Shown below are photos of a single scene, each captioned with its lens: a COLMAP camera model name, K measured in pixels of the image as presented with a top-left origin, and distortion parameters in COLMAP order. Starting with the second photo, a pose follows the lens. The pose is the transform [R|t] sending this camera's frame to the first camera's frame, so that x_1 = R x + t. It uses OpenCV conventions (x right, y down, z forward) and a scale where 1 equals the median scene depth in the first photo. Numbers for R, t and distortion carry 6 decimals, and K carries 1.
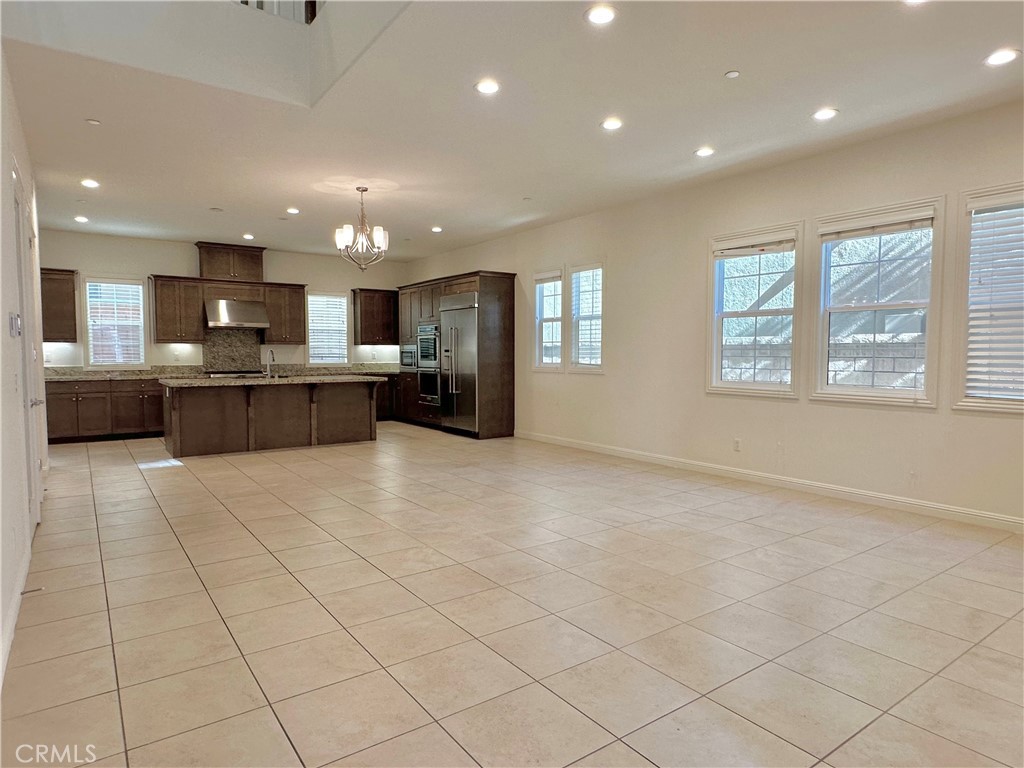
lens RADIAL K [[611.1, 0, 510.1], [0, 611.1, 386.2], [0, 0, 1]] dist [0.002574, -0.002905]
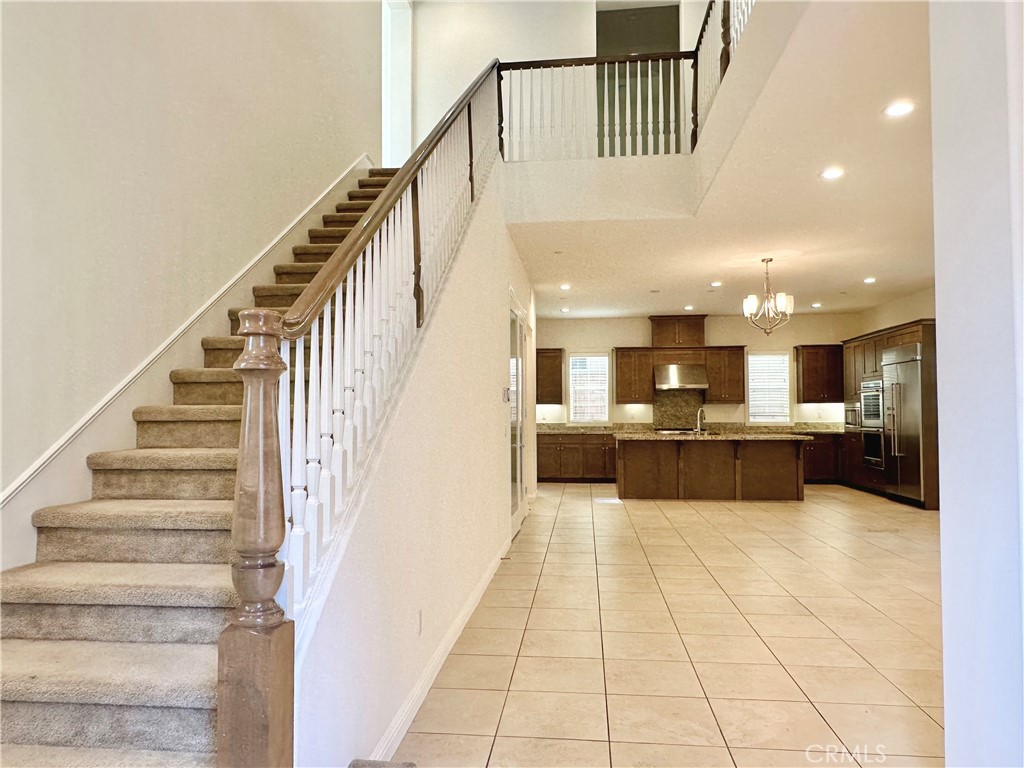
lens RADIAL K [[676.6, 0, 511.6], [0, 676.6, 392.9], [0, 0, 1]] dist [-0.003980, -0.001543]
pose [[0.748422, -0.022713, -0.662834, 0.140607], [-0.032086, 0.997003, -0.070392, 0.007018], [0.662447, 0.073950, 0.745450, -0.117819]]
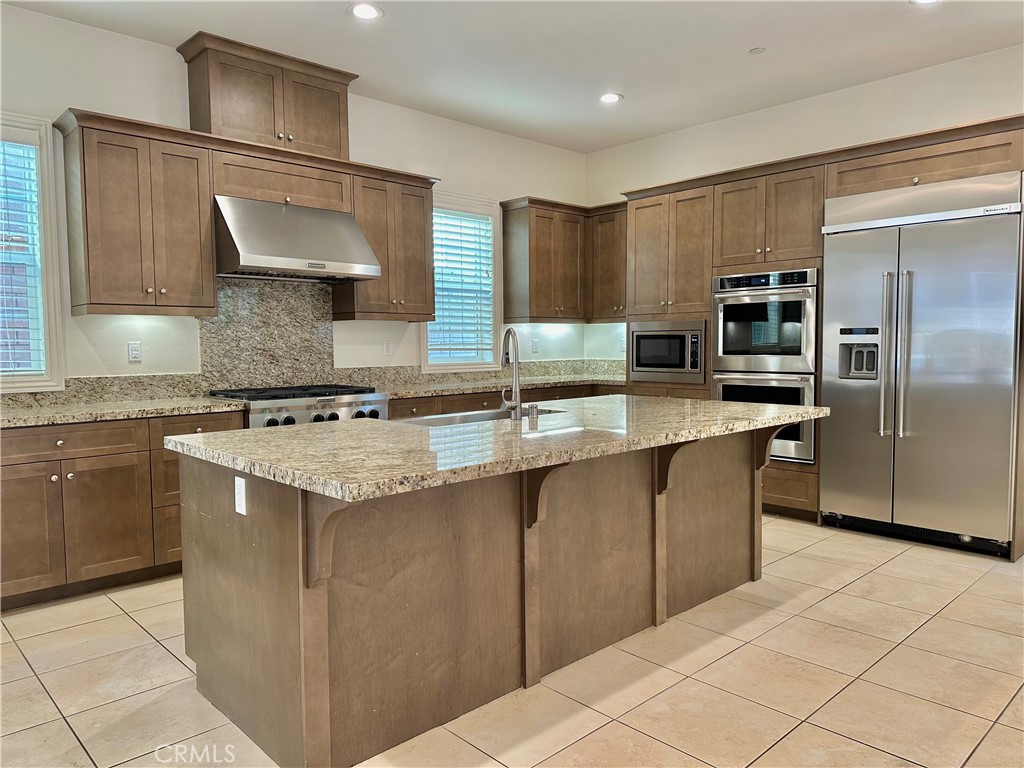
lens RADIAL K [[725.1, 0, 515.9], [0, 725.1, 387.6], [0, 0, 1]] dist [0.034387, -0.033687]
pose [[0.990007, -0.016619, 0.140039, -0.393352], [0.015428, 0.999835, 0.009586, -0.028795], [-0.140175, -0.007329, 0.990100, 0.552184]]
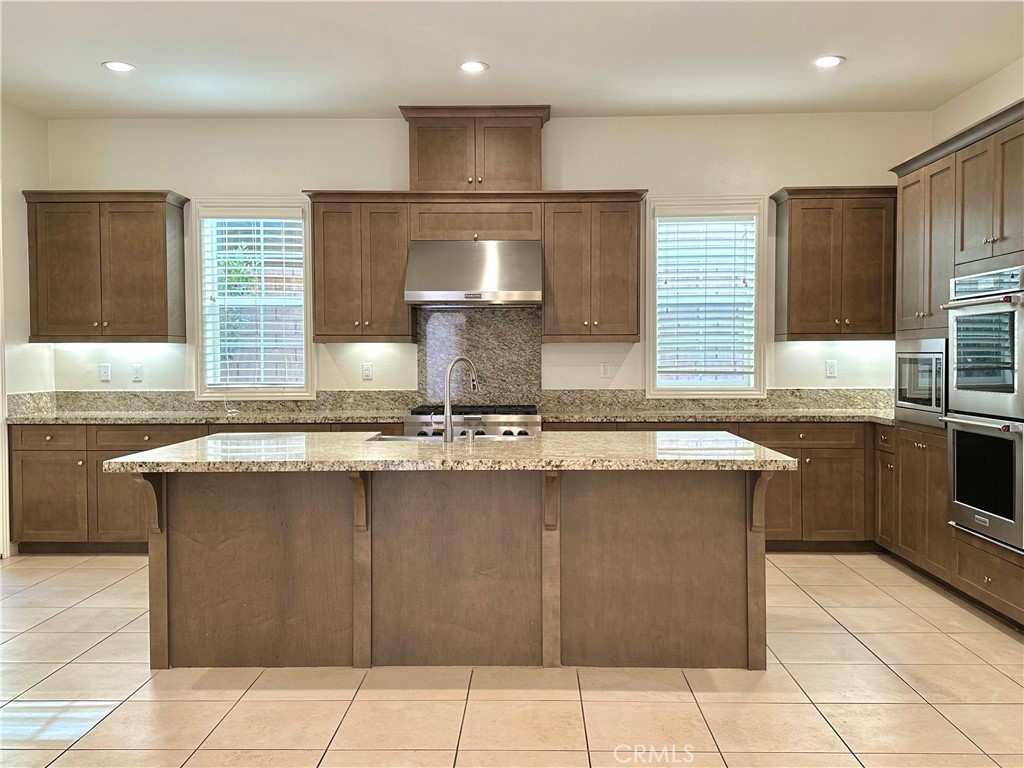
lens RADIAL K [[914.3, 0, 513.2], [0, 914.3, 380.2], [0, 0, 1]] dist [0.076624, -0.068615]
pose [[0.802262, 0.013347, -0.596822, -0.051558], [-0.028724, 0.999455, -0.016261, -0.035165], [0.596280, 0.030189, 0.802209, 0.534226]]
